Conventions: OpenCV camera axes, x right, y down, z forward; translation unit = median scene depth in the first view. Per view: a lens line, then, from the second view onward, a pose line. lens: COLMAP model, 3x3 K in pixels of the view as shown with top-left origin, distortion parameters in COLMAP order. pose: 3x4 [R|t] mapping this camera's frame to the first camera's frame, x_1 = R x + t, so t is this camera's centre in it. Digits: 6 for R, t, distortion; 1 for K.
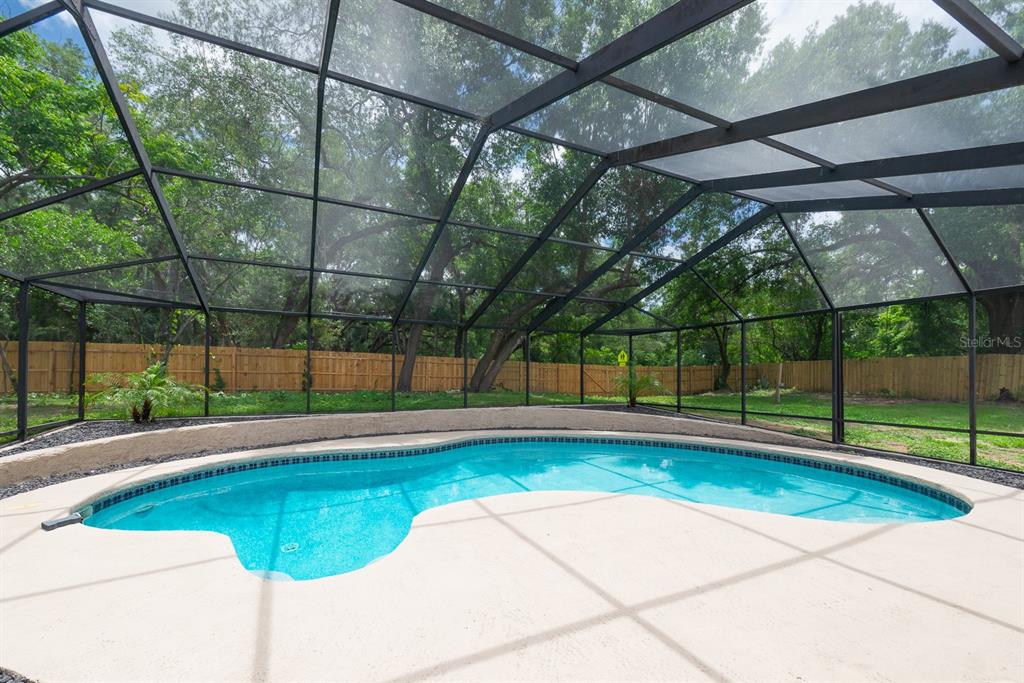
lens RADIAL K [[442.1, 0, 513.9], [0, 442.1, 362.4], [0, 0, 1]] dist [0.025295, -0.000277]
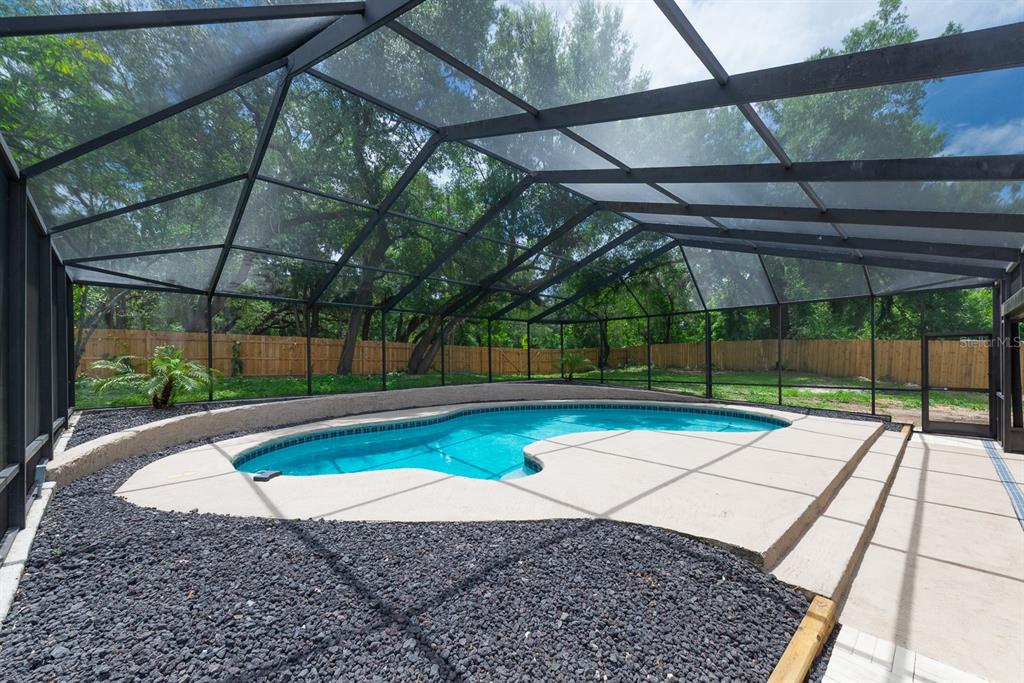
lens RADIAL K [[442.1, 0, 513.9], [0, 442.1, 362.4], [0, 0, 1]] dist [0.025295, -0.000277]
pose [[0.944455, -0.017070, 0.328197, -0.317174], [0.003362, 0.999100, 0.042290, -0.008725], [-0.328624, -0.038838, 0.943662, -0.171668]]
